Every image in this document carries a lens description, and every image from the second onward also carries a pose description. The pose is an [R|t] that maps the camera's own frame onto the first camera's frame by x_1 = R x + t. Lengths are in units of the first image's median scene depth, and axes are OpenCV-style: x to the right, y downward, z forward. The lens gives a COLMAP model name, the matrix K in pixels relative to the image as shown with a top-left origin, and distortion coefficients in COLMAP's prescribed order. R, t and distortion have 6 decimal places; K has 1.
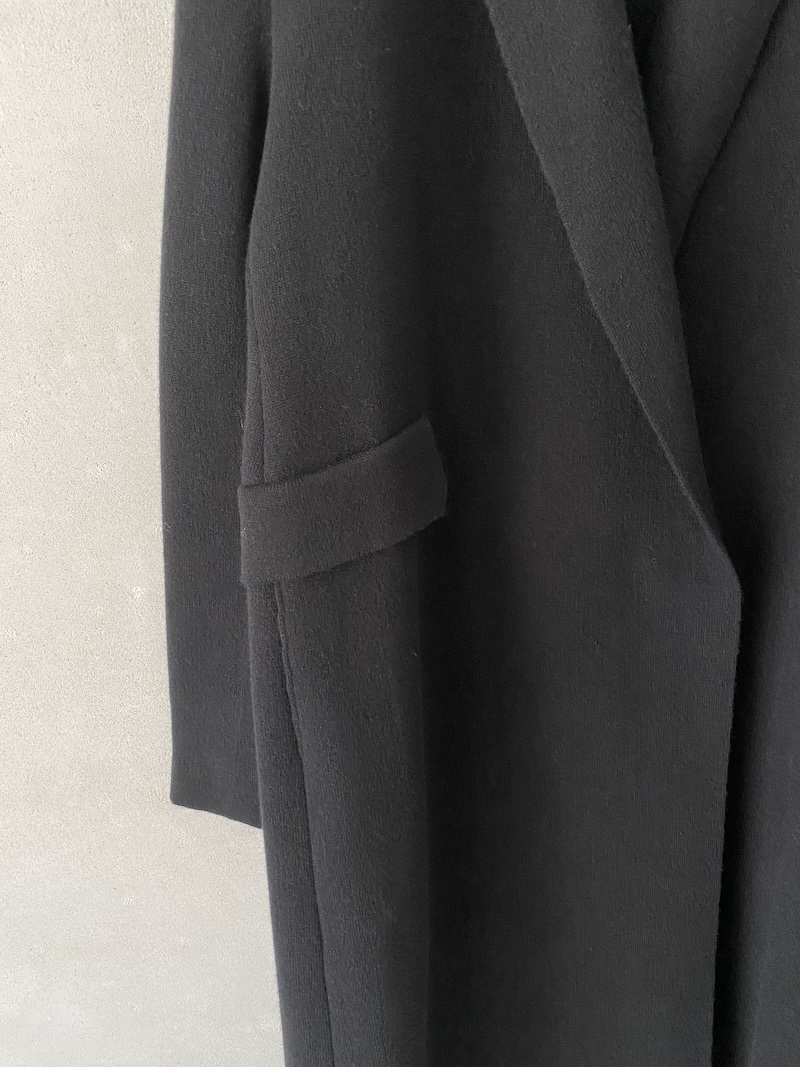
lens RADIAL K [[822.2, 0, 405.3], [0, 822.2, 531.3], [0, 0, 1]] dist [0.007708, -0.007302]
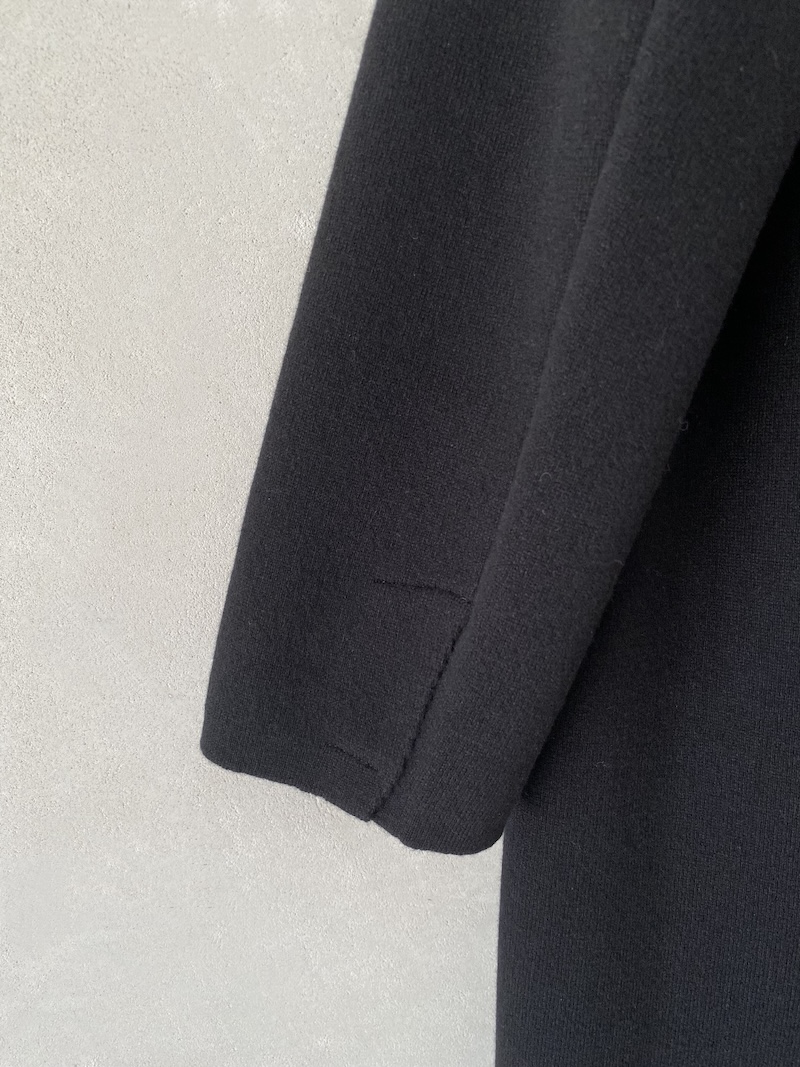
lens RADIAL K [[822.2, 0, 437.9], [0, 822.2, 537.0], [0, 0, 1]] dist [0.007708, -0.007302]
pose [[0.992967, 0.039763, 0.111517, -0.352755], [-0.033264, 0.997671, -0.059548, 0.188876], [-0.113625, 0.055420, 0.991977, 0.447997]]
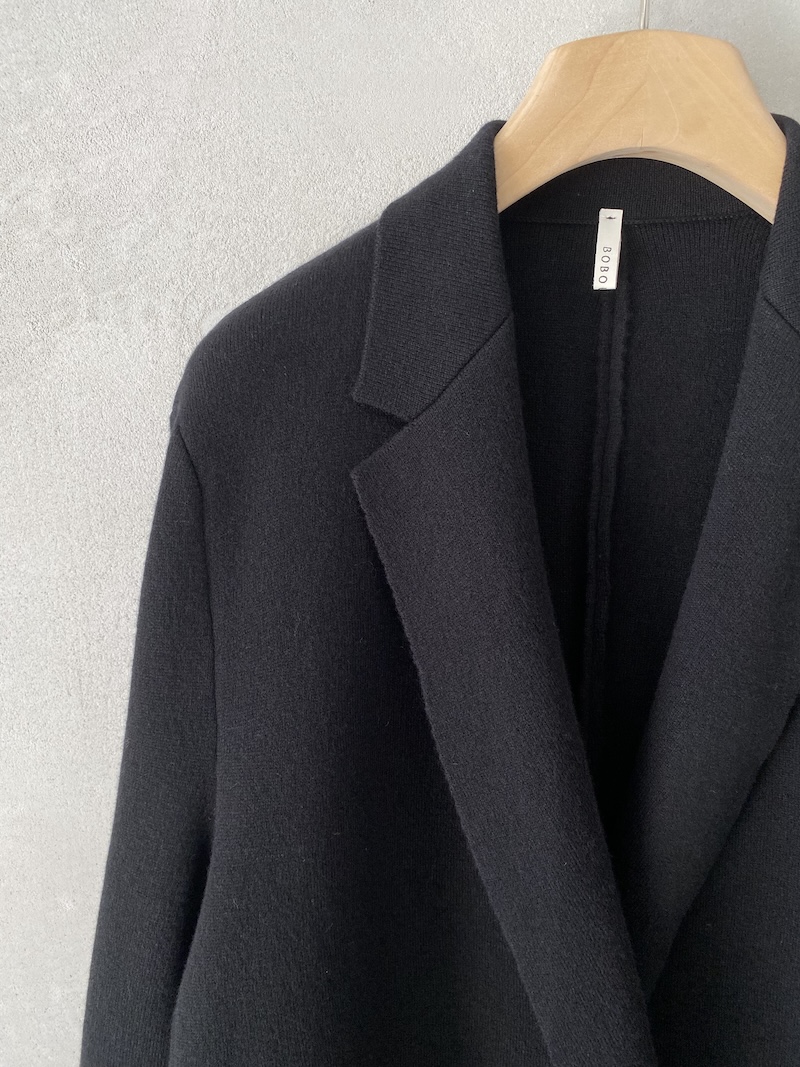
lens RADIAL K [[822.2, 0, 404.9], [0, 822.2, 533.7], [0, 0, 1]] dist [0.007708, -0.007302]
pose [[0.996240, 0.060326, -0.062190, 0.074137], [-0.069179, 0.985995, -0.151751, -0.620446], [0.052164, 0.155483, 0.986460, 0.022692]]
